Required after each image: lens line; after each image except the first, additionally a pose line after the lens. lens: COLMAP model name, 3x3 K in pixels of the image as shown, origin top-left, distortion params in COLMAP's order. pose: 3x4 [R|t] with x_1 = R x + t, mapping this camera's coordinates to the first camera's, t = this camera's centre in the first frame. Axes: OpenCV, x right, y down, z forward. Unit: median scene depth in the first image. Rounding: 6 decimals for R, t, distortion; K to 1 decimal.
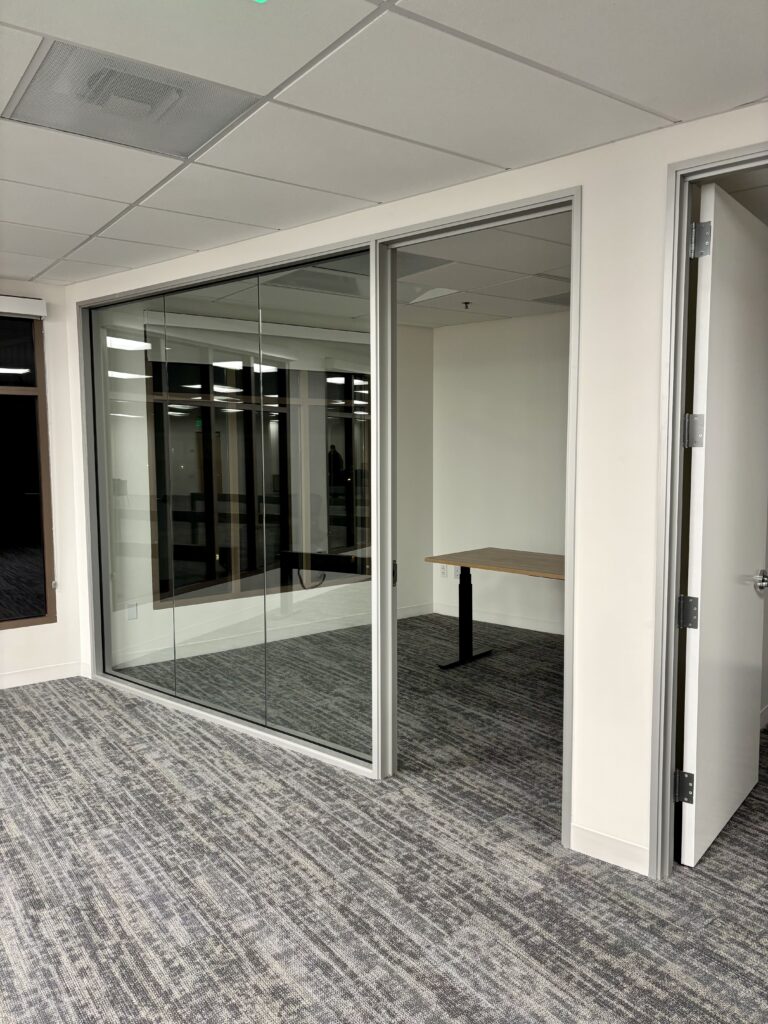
lens RADIAL K [[775.7, 0, 384.0], [0, 775.7, 512.0], [0, 0, 1]] dist [0.061019, -0.066987]
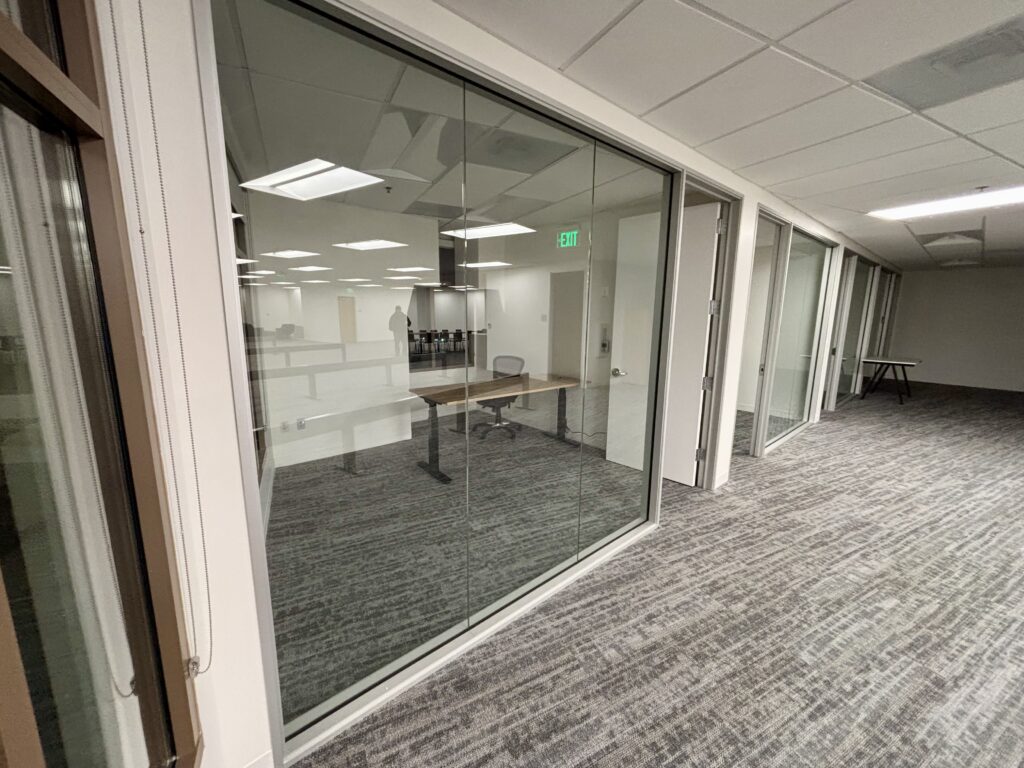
lens RADIAL K [[410.2, 0, 512.0], [0, 410.2, 384.0], [0, 0, 1]] dist [-0.000300, 0.000200]
pose [[0.150174, -0.168575, 0.974182, -0.940734], [0.075112, 0.984454, 0.158774, -0.111382], [-0.985802, 0.049329, 0.160501, 1.315789]]
